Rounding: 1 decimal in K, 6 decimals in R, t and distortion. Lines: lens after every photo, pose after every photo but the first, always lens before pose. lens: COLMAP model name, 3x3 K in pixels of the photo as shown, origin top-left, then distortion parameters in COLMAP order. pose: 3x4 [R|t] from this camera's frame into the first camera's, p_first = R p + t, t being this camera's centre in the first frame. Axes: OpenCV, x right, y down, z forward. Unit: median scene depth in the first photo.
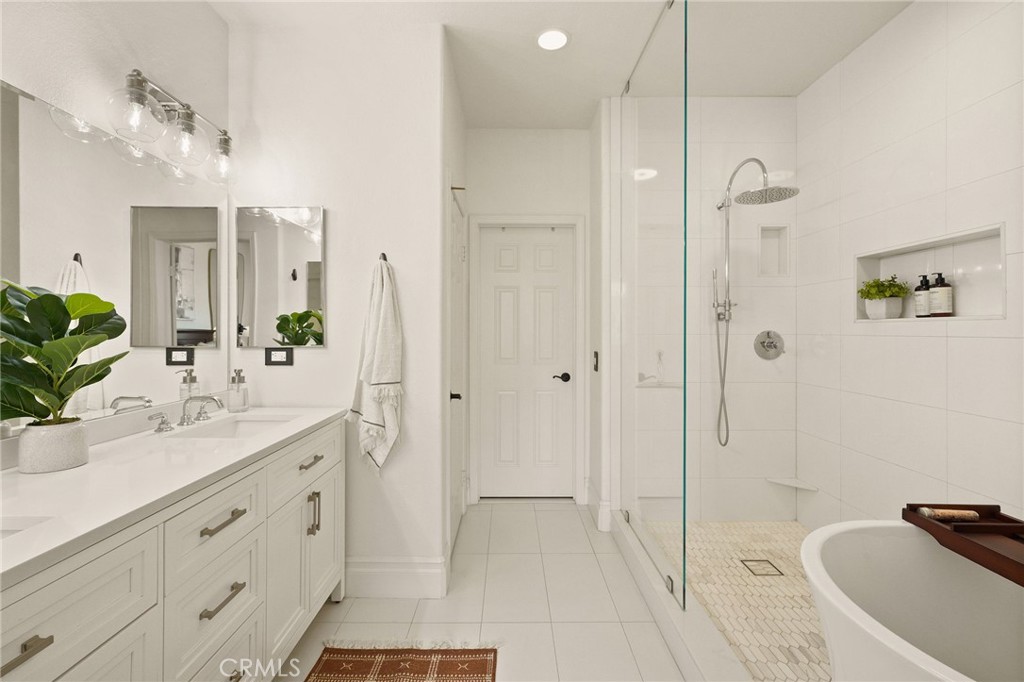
lens RADIAL K [[454.3, 0, 511.5], [0, 454.3, 332.5], [0, 0, 1]] dist [-0.000359, 0.000042]
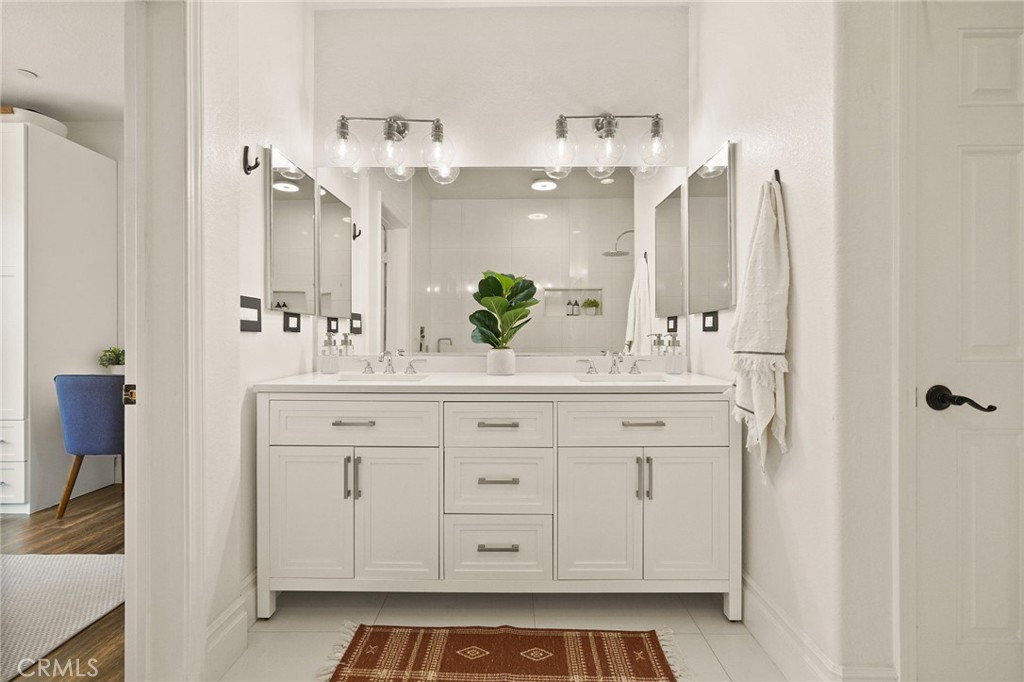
lens RADIAL K [[454.3, 0, 511.5], [0, 454.3, 332.5], [0, 0, 1]] dist [-0.000359, 0.000042]
pose [[-0.014172, -0.002010, -0.999898, 0.447444], [-0.001191, 0.999997, -0.001993, 0.082287], [0.999899, 0.001163, -0.014174, 0.630712]]
